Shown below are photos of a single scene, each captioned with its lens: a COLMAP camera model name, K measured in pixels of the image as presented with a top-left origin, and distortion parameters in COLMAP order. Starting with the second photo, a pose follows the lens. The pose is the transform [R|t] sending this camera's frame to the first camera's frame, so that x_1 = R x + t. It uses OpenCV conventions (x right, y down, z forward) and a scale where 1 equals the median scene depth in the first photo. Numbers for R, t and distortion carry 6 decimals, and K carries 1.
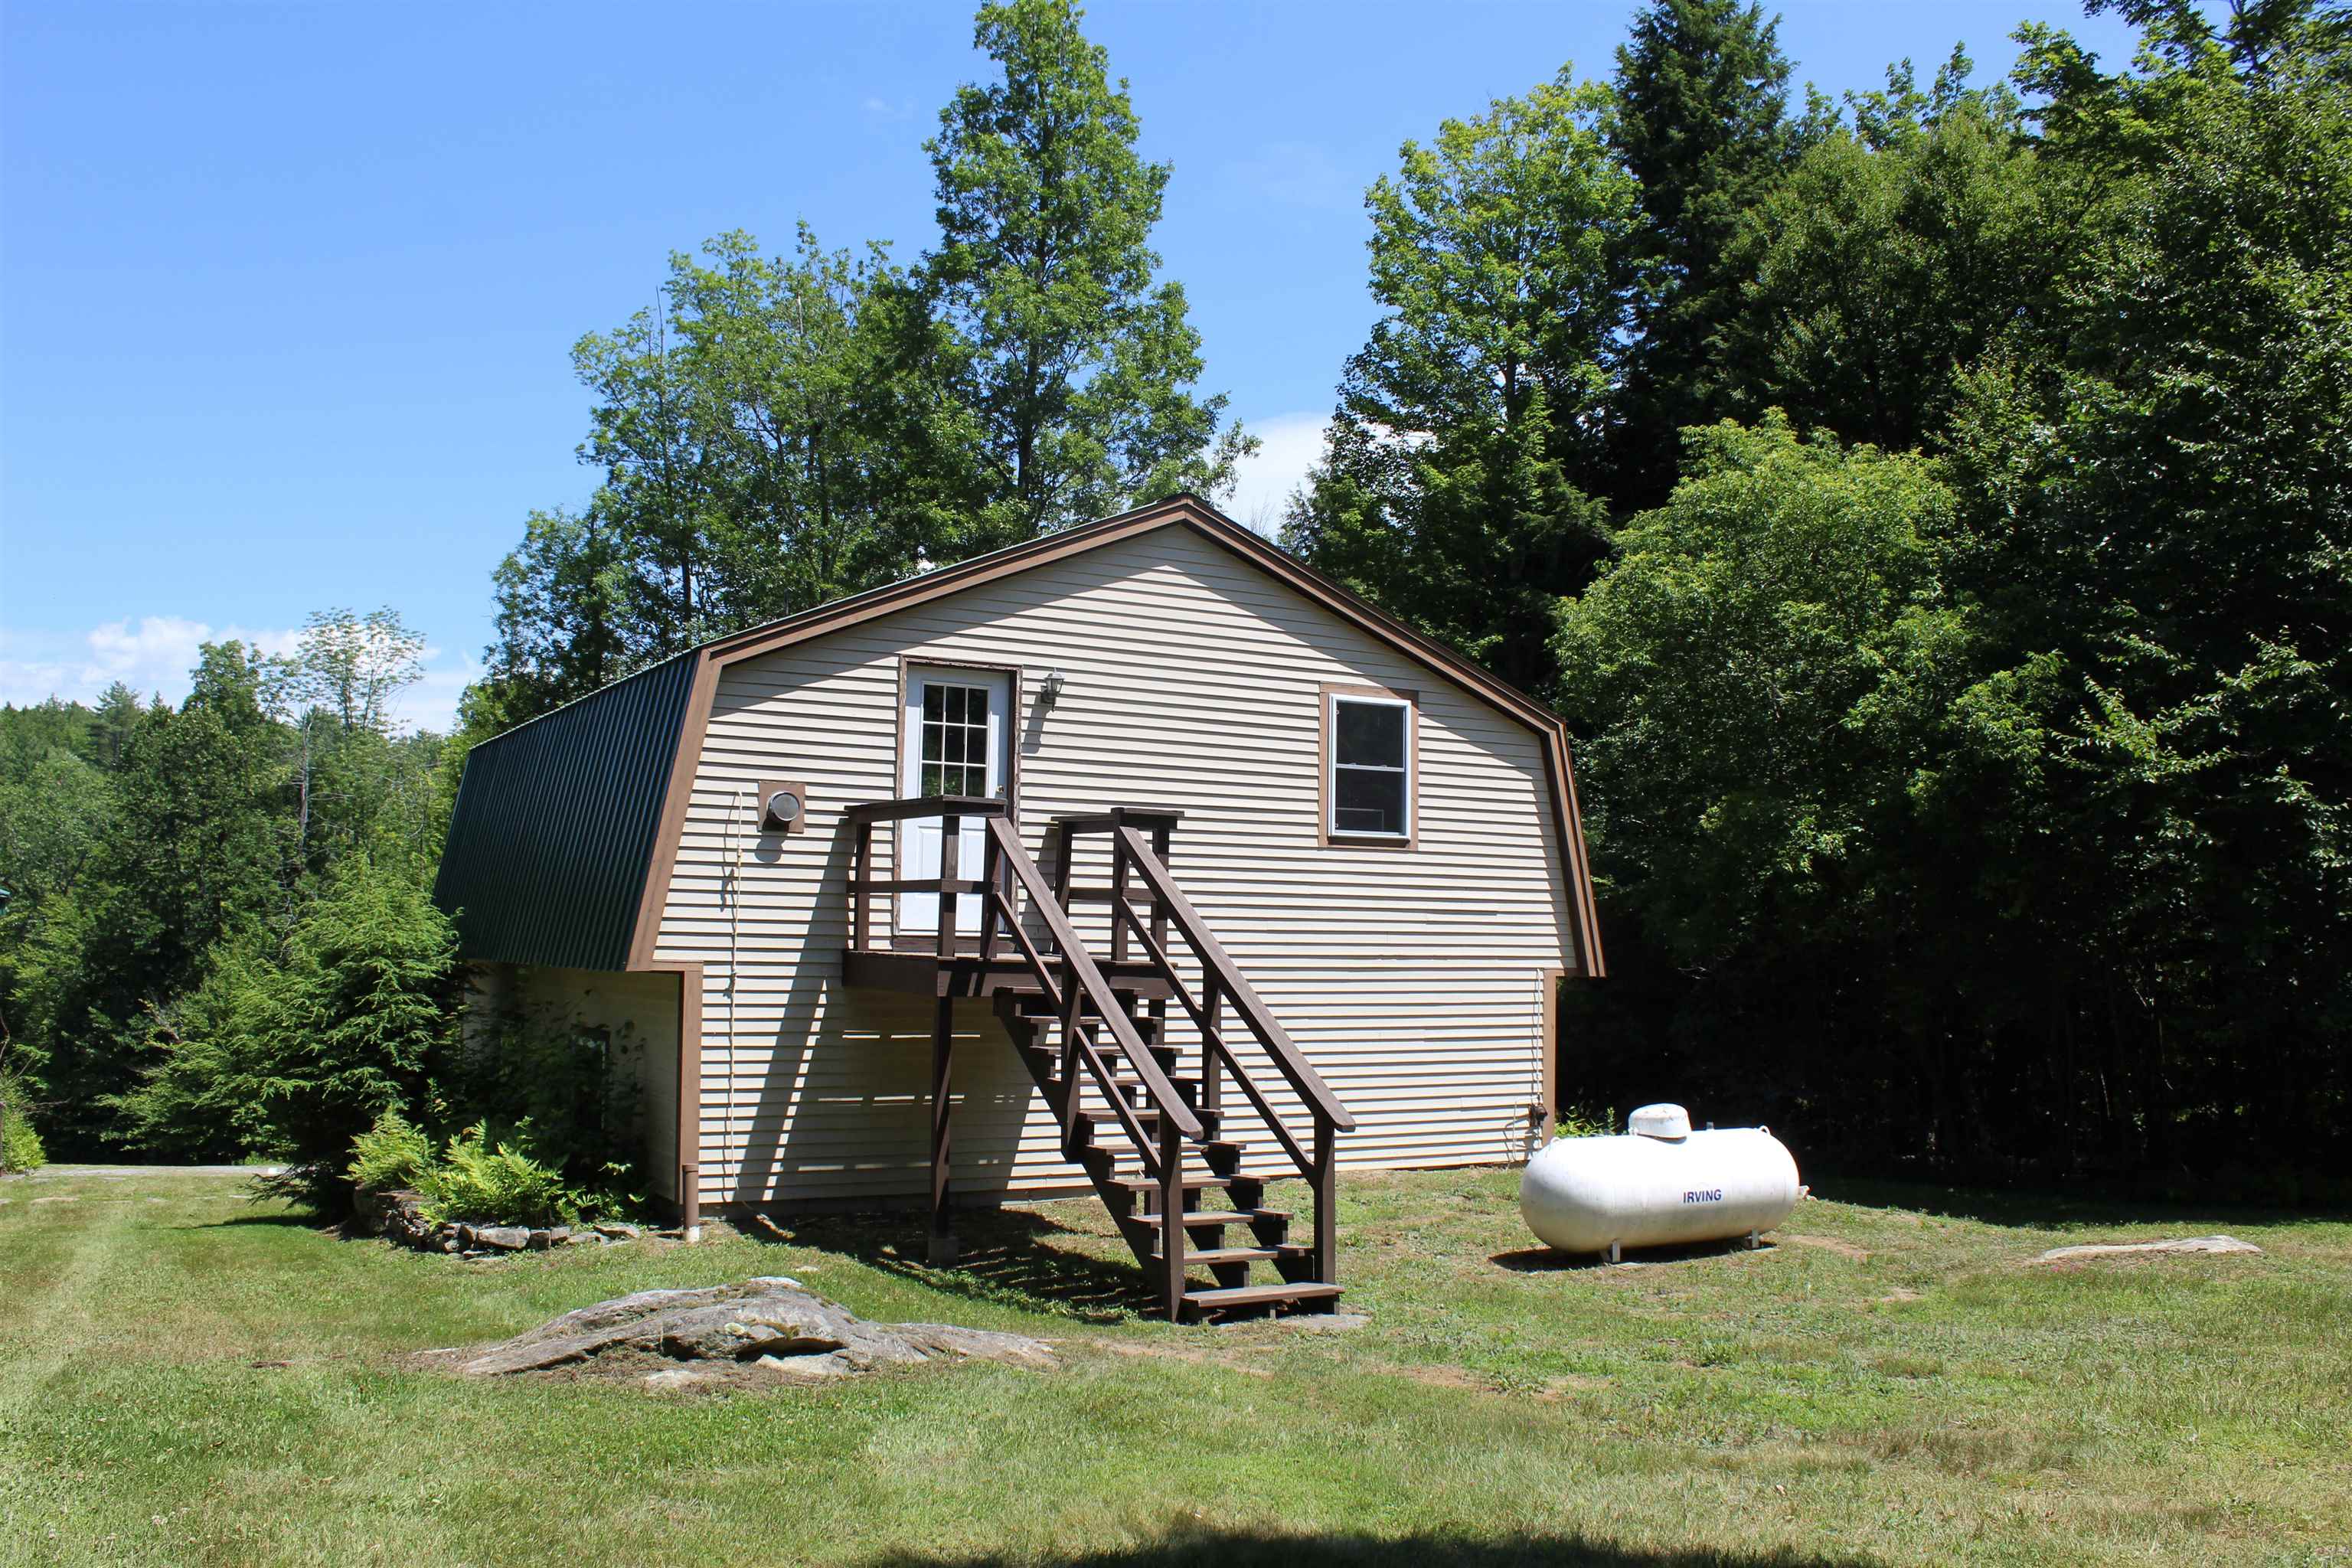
lens RADIAL K [[1986.2, 0, 1176.0], [0, 1986.2, 784.0], [0, 0, 1]] dist [-0.169615, 0.165299]
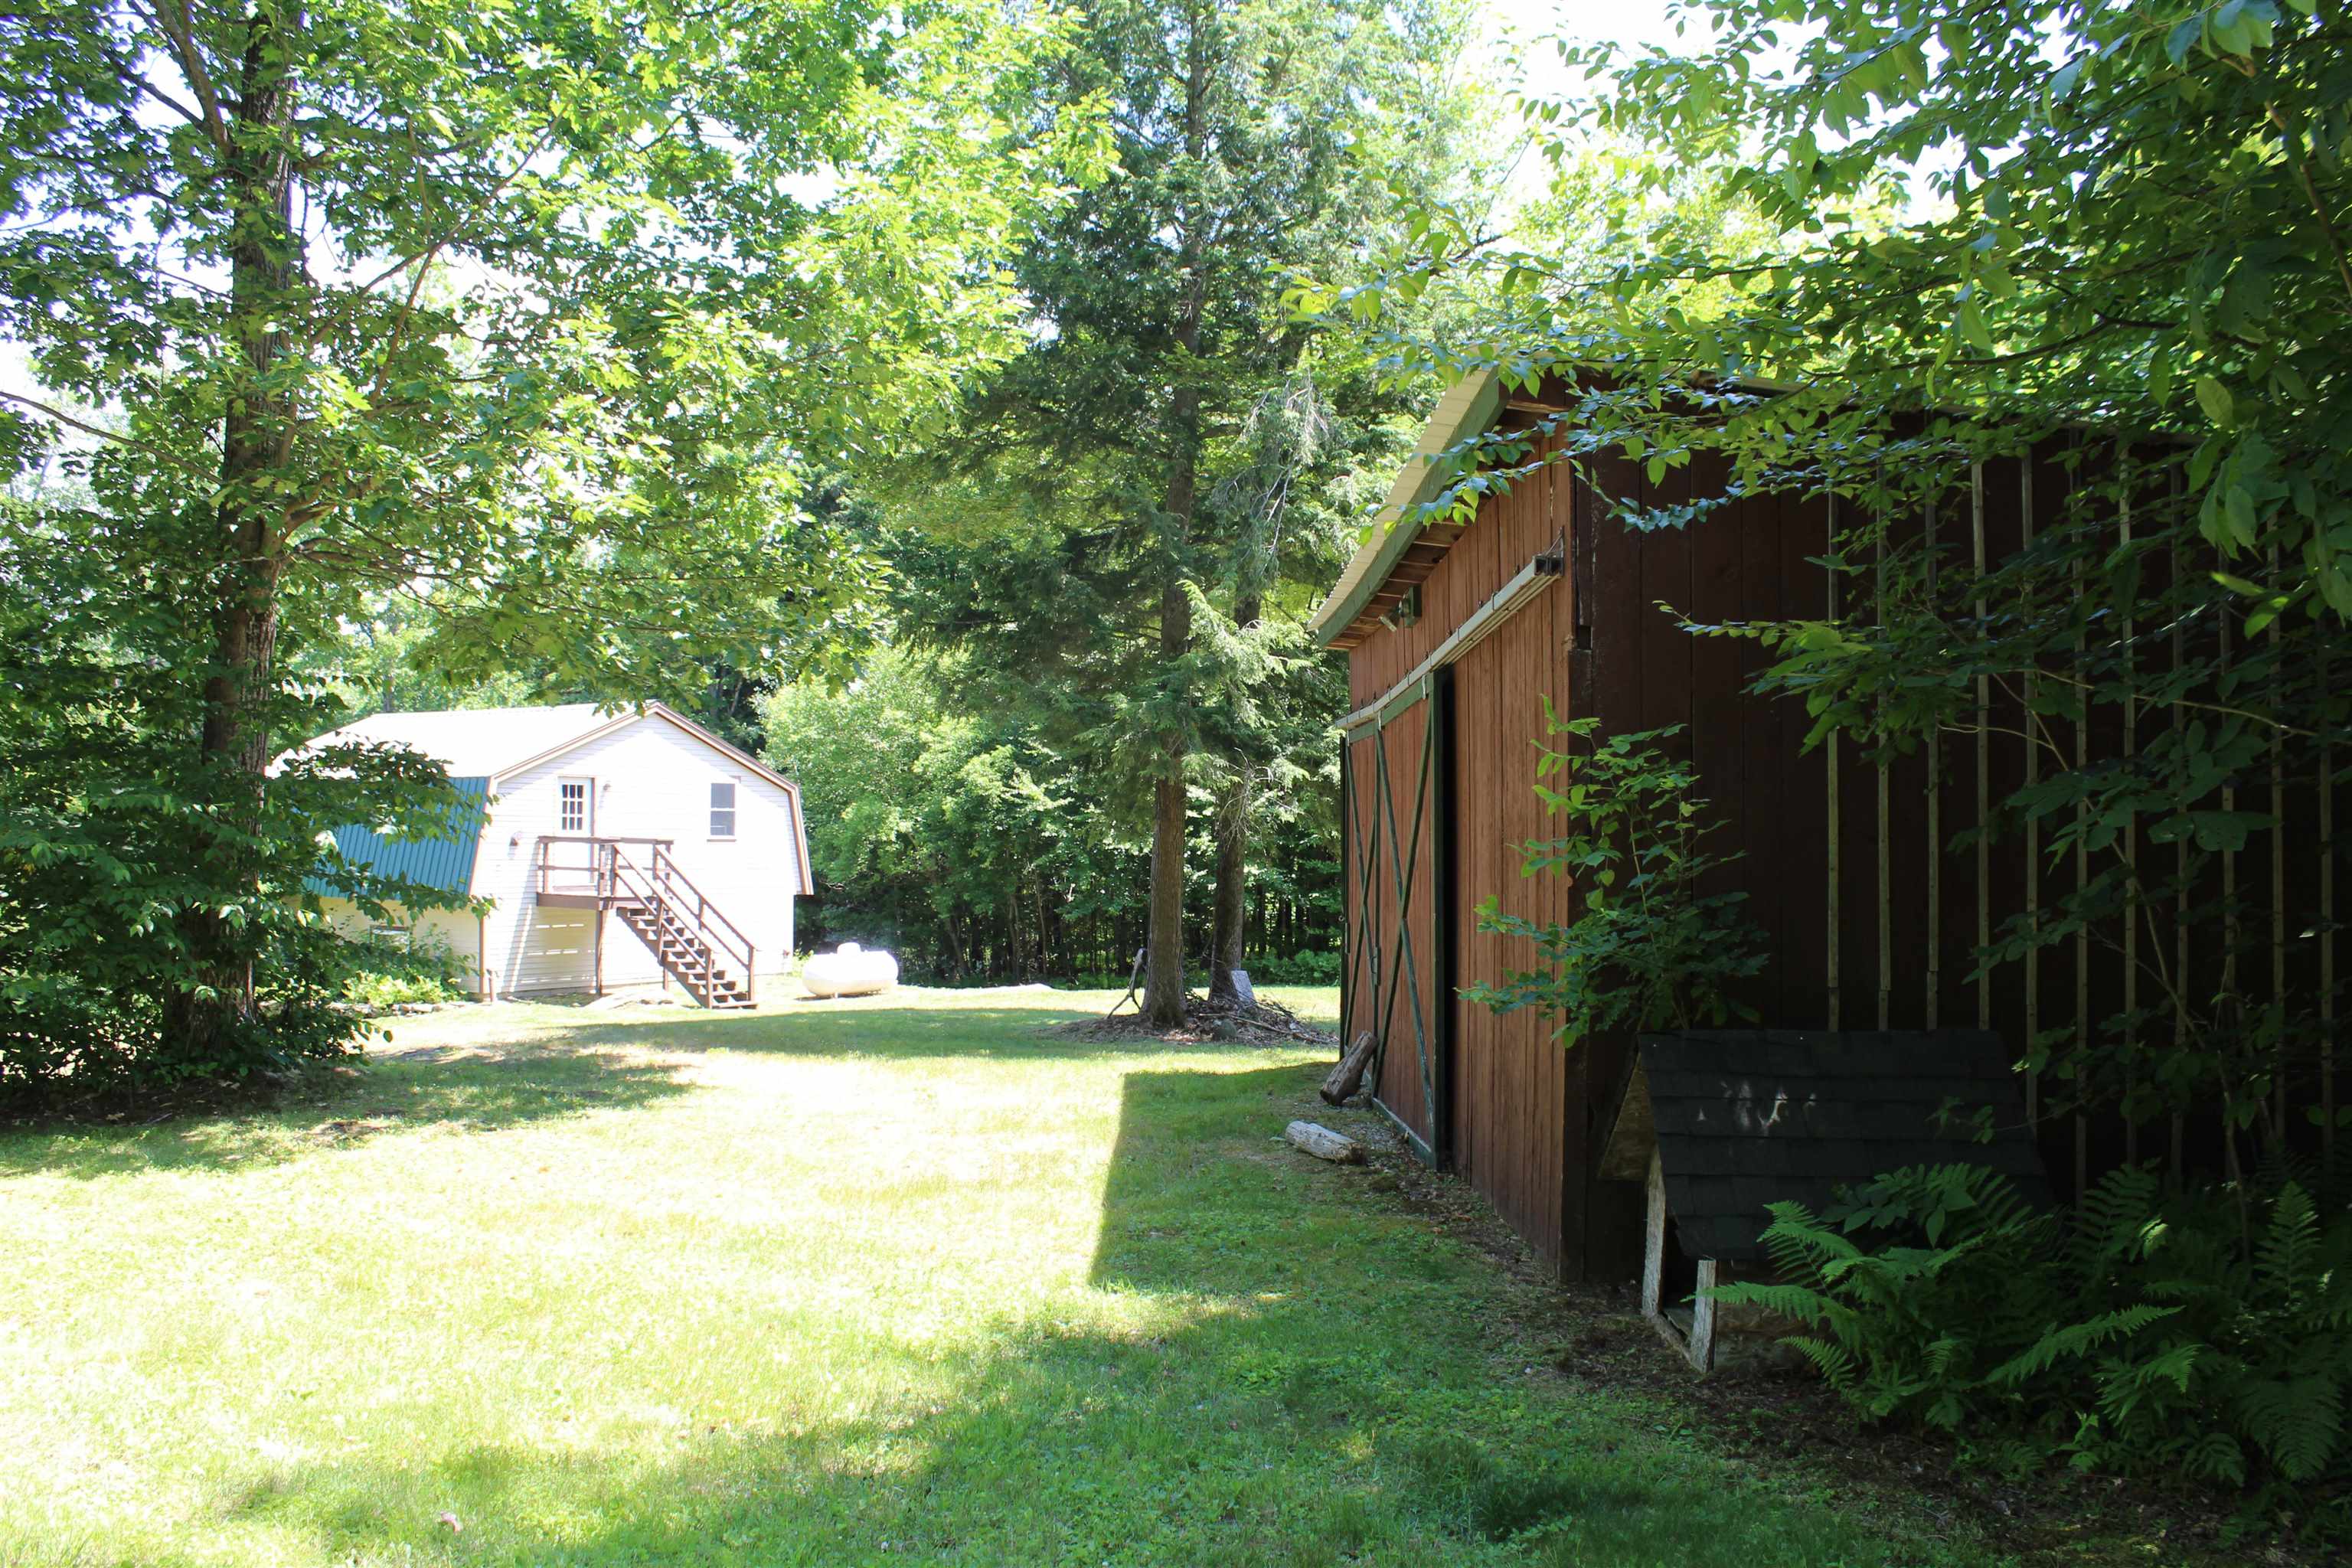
lens RADIAL K [[1986.2, 0, 1176.0], [0, 1986.2, 784.0], [0, 0, 1]] dist [-0.169615, 0.165299]
pose [[0.891630, 0.004699, 0.452741, -0.495691], [-0.029444, 0.998431, 0.047625, -0.170574], [-0.451807, -0.055794, 0.890369, -1.372771]]
